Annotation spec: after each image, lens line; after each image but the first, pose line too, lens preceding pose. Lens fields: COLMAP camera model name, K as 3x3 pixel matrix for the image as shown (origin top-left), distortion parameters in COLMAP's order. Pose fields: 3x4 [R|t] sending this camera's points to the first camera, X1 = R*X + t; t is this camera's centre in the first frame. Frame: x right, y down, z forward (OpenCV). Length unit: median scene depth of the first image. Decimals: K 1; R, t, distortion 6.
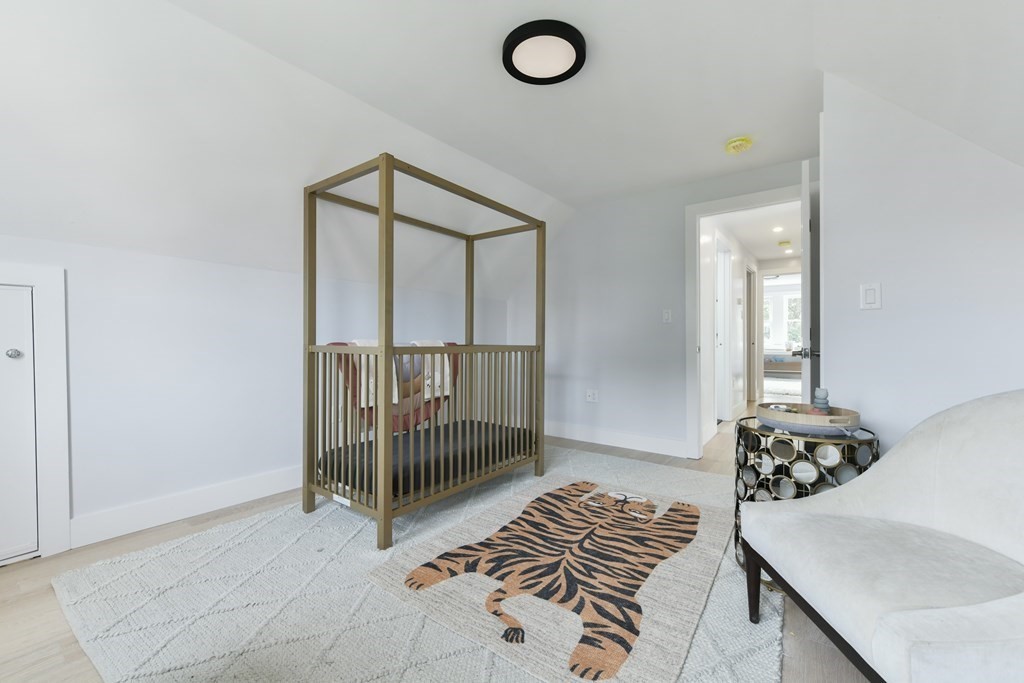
lens RADIAL K [[415.0, 0, 519.8], [0, 415.0, 340.7], [0, 0, 1]] dist [-0.003526, 0.003012]
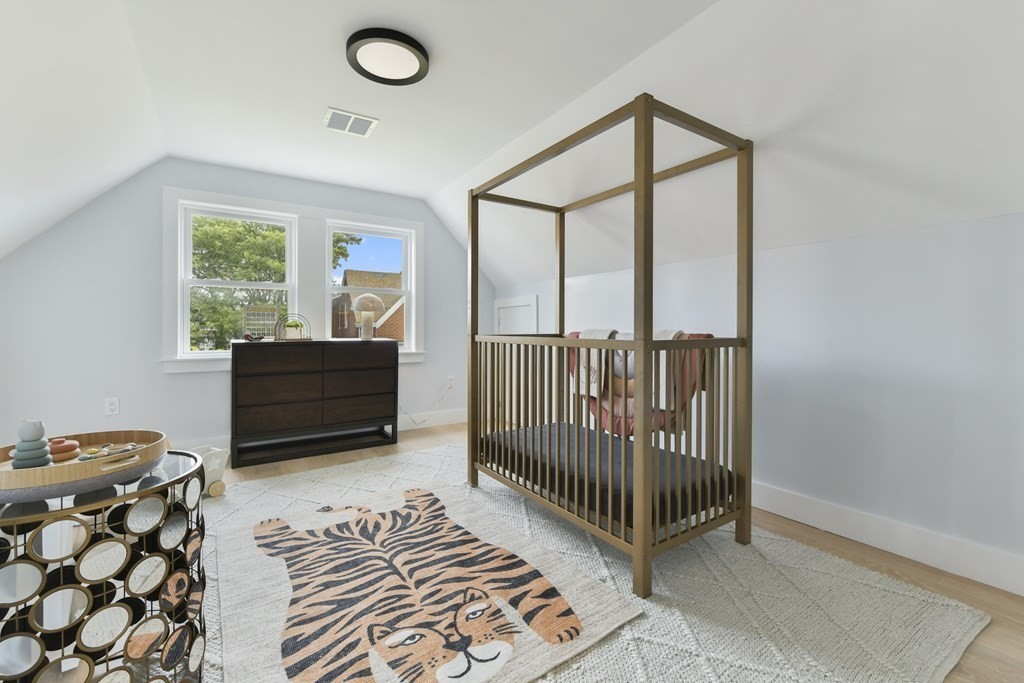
lens RADIAL K [[438.2, 0, 520.7], [0, 438.2, 332.9], [0, 0, 1]] dist [-0.004561, -0.000620]
pose [[-0.340031, 0.011372, -0.940346, 0.933442], [-0.000568, 0.999924, 0.012298, -0.008176], [0.940414, 0.004715, -0.339998, 1.606745]]
